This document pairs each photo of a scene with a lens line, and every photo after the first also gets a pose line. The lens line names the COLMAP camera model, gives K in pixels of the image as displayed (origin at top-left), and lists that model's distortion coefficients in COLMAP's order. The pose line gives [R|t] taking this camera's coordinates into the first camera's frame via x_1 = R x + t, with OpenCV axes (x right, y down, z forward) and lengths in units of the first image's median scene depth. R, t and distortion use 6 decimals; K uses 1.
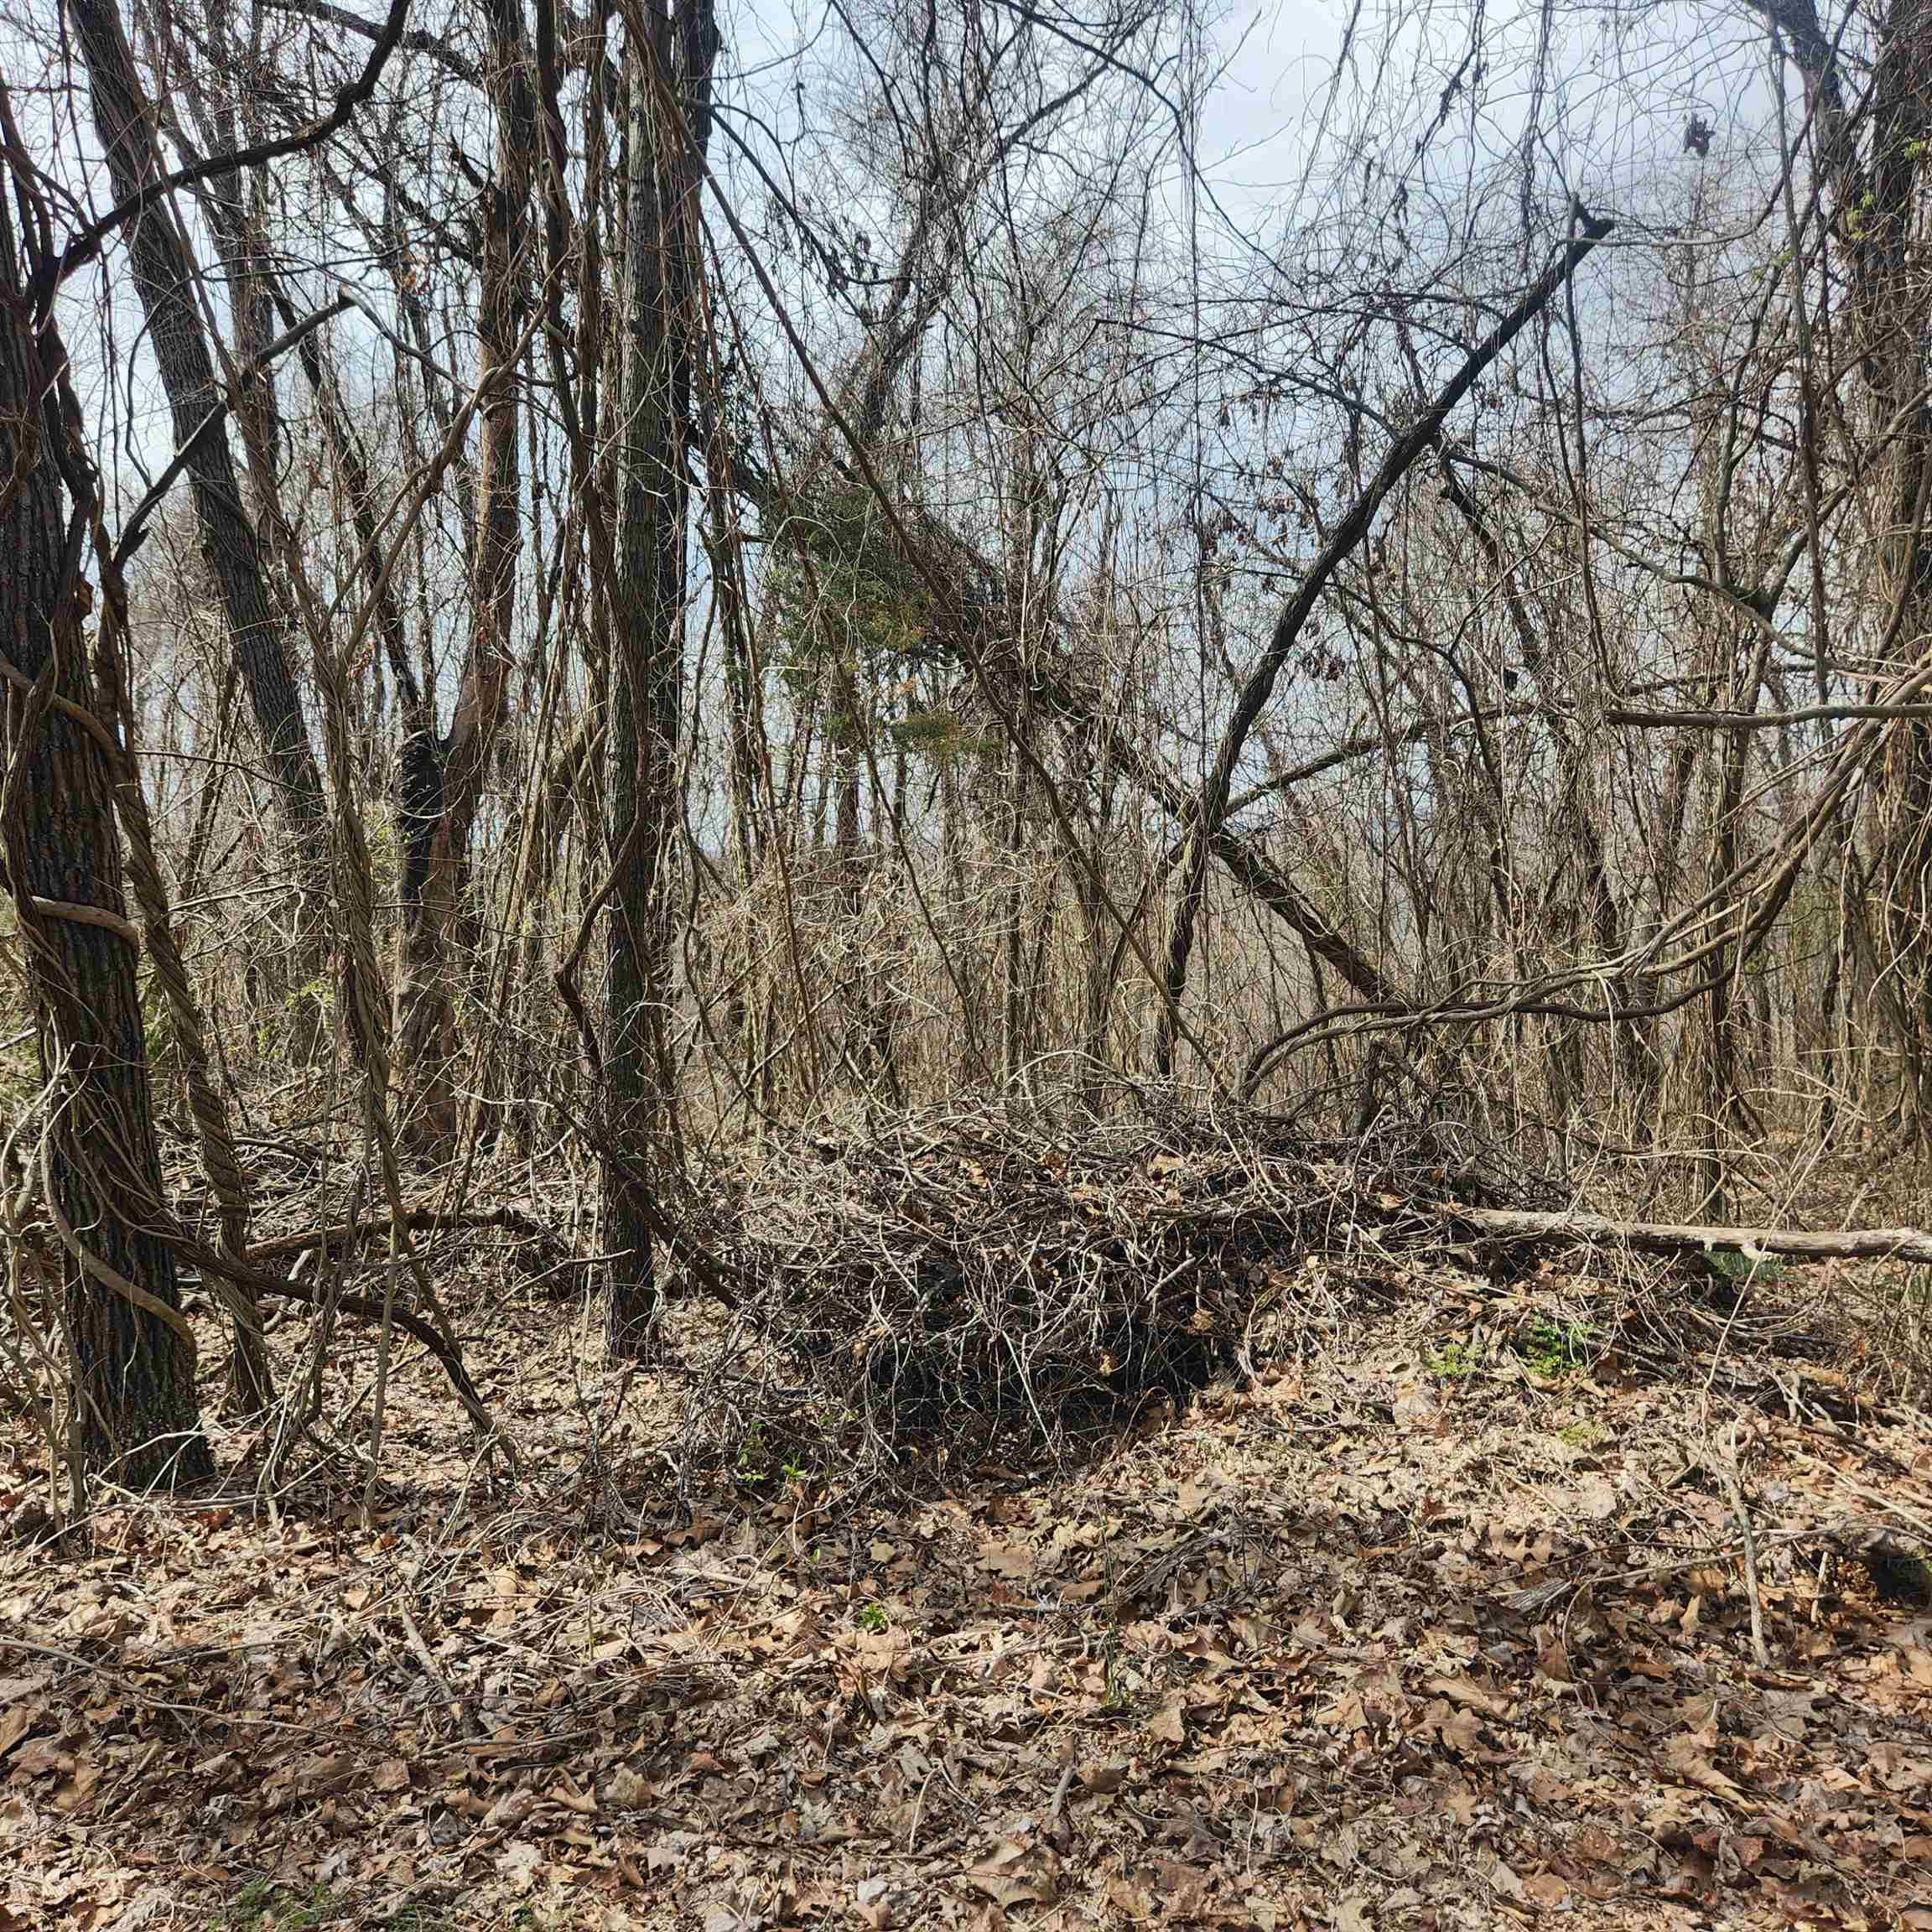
lens RADIAL K [[1730.8, 0, 961.0], [0, 1730.8, 968.9], [0, 0, 1]] dist [0.082991, -0.080501]
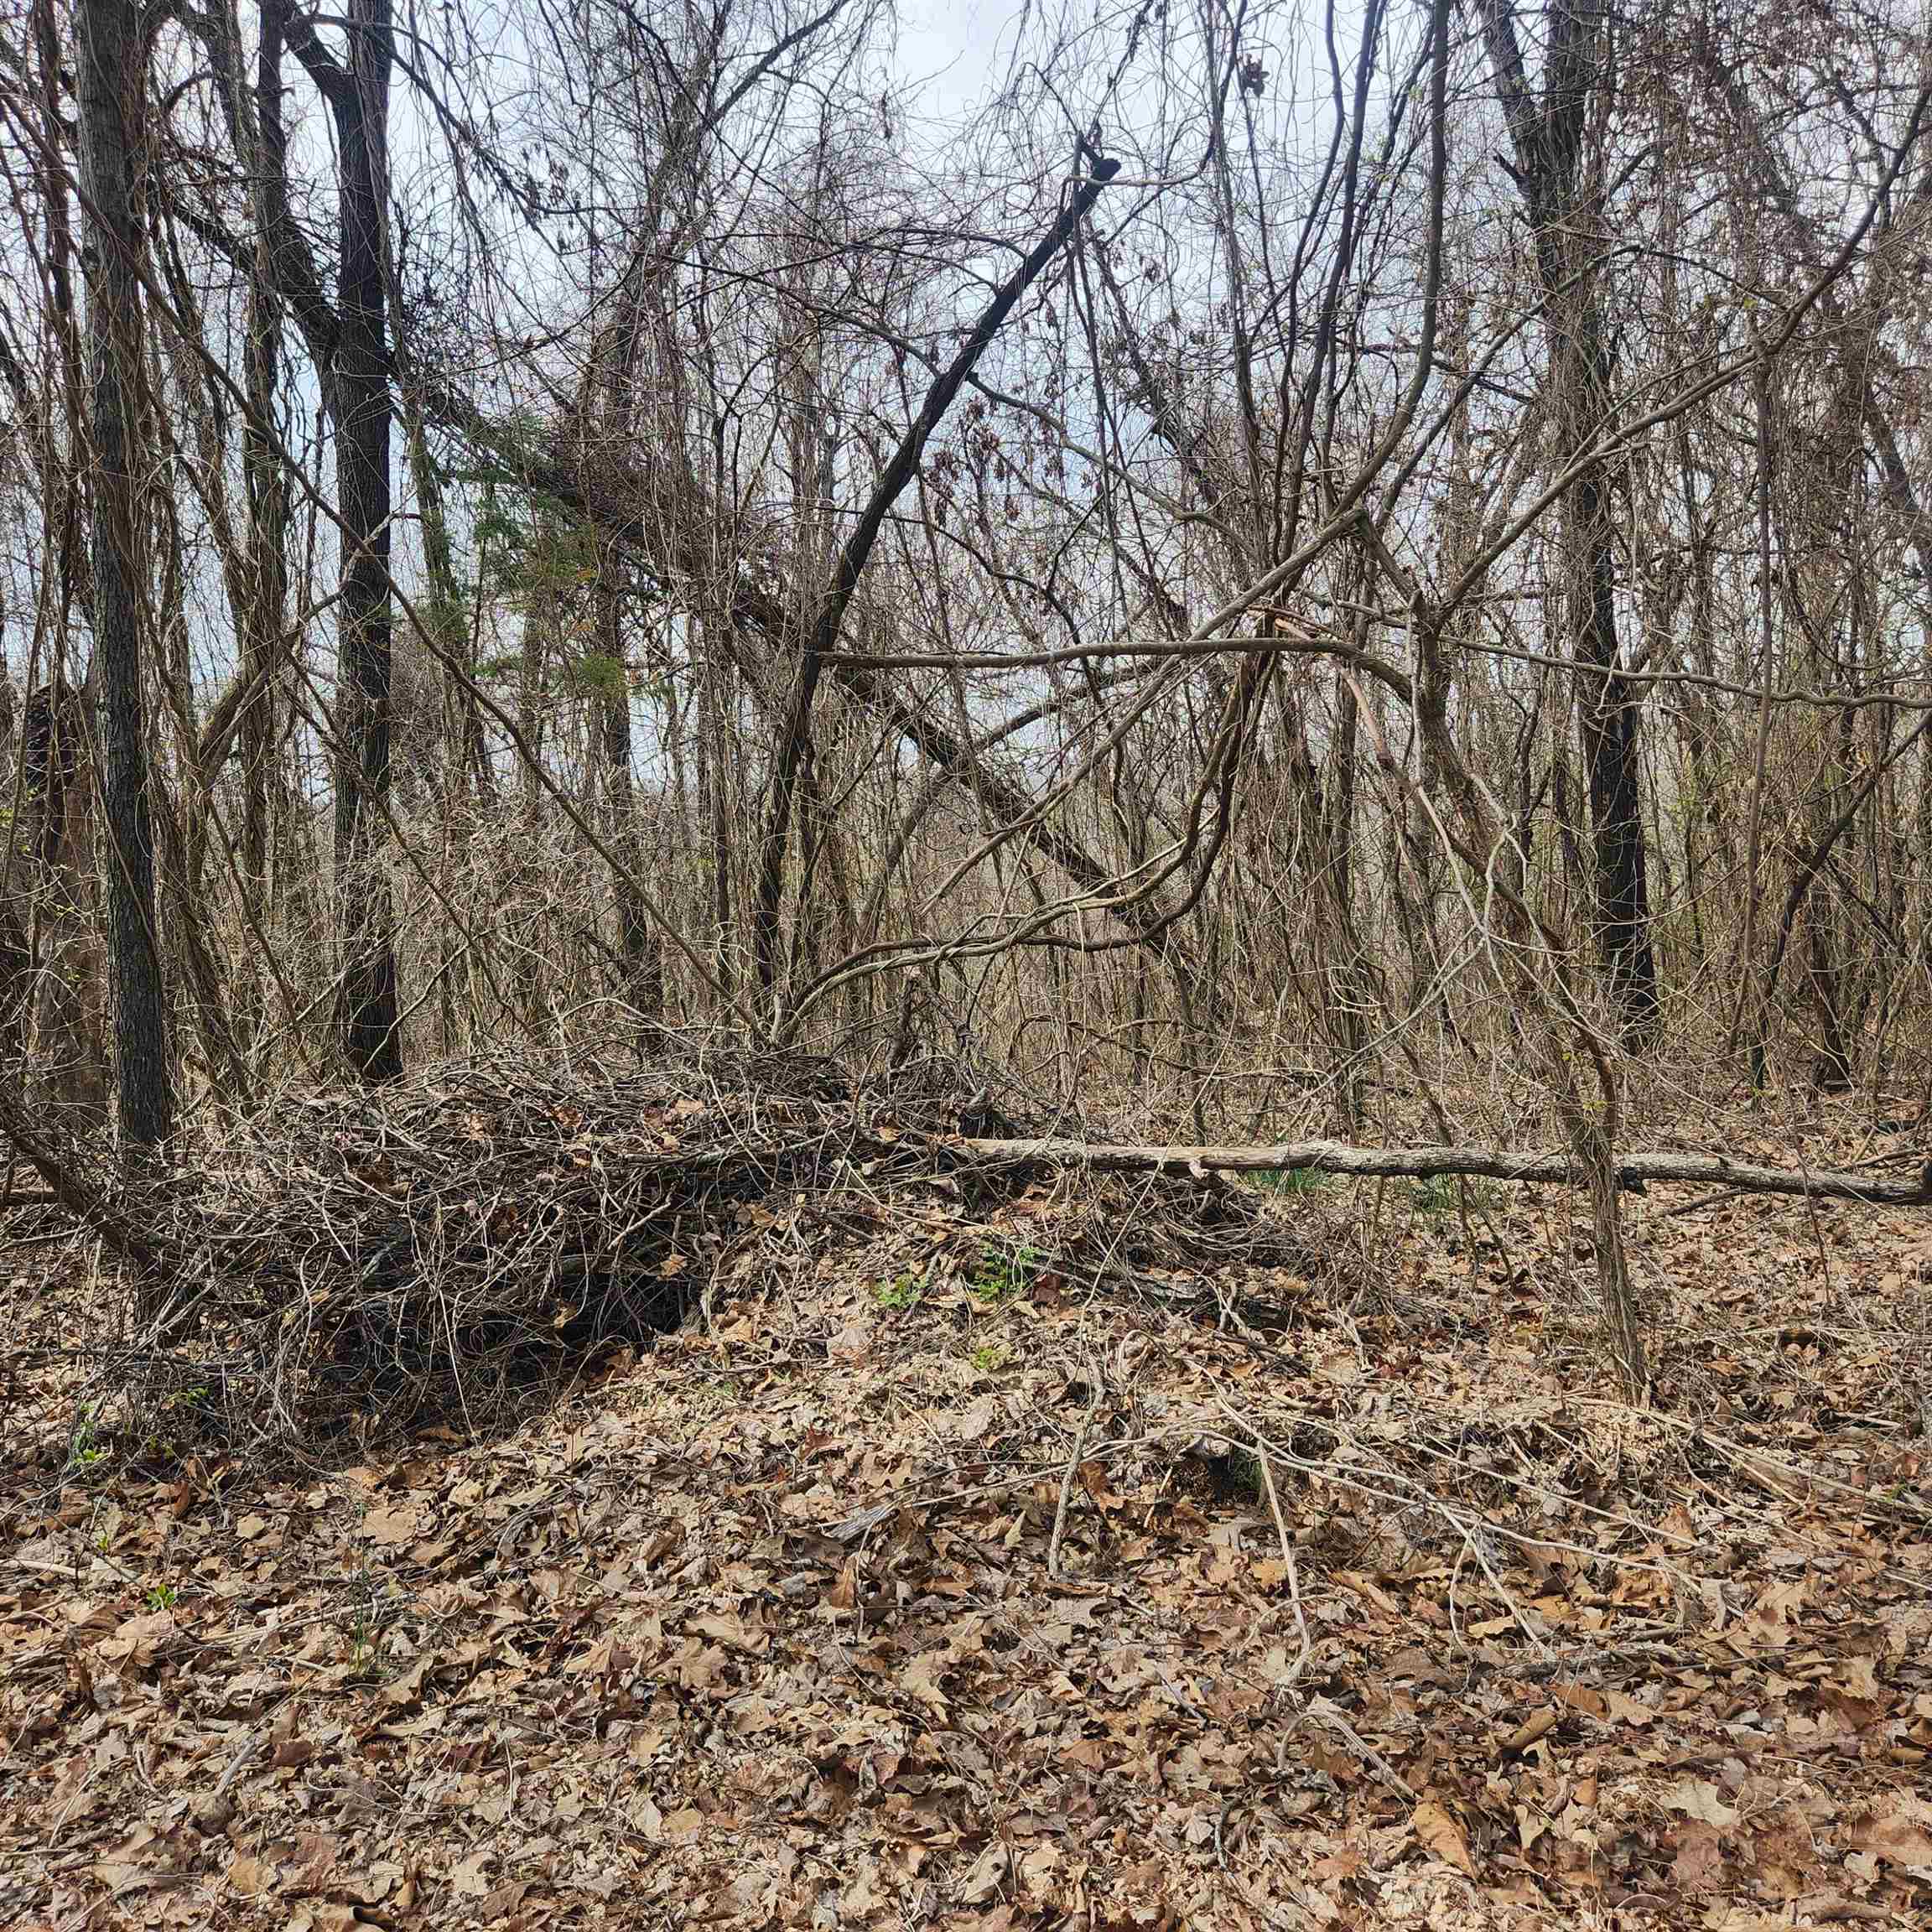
lens RADIAL K [[1724.7, 0, 965.3], [0, 1724.7, 939.6], [0, 0, 1]] dist [0.086204, -0.076106]
pose [[0.995419, -0.034518, 0.089157, 0.270112], [0.032757, 0.999240, 0.021146, -0.000403], [-0.089819, -0.018129, 0.995793, -0.003330]]
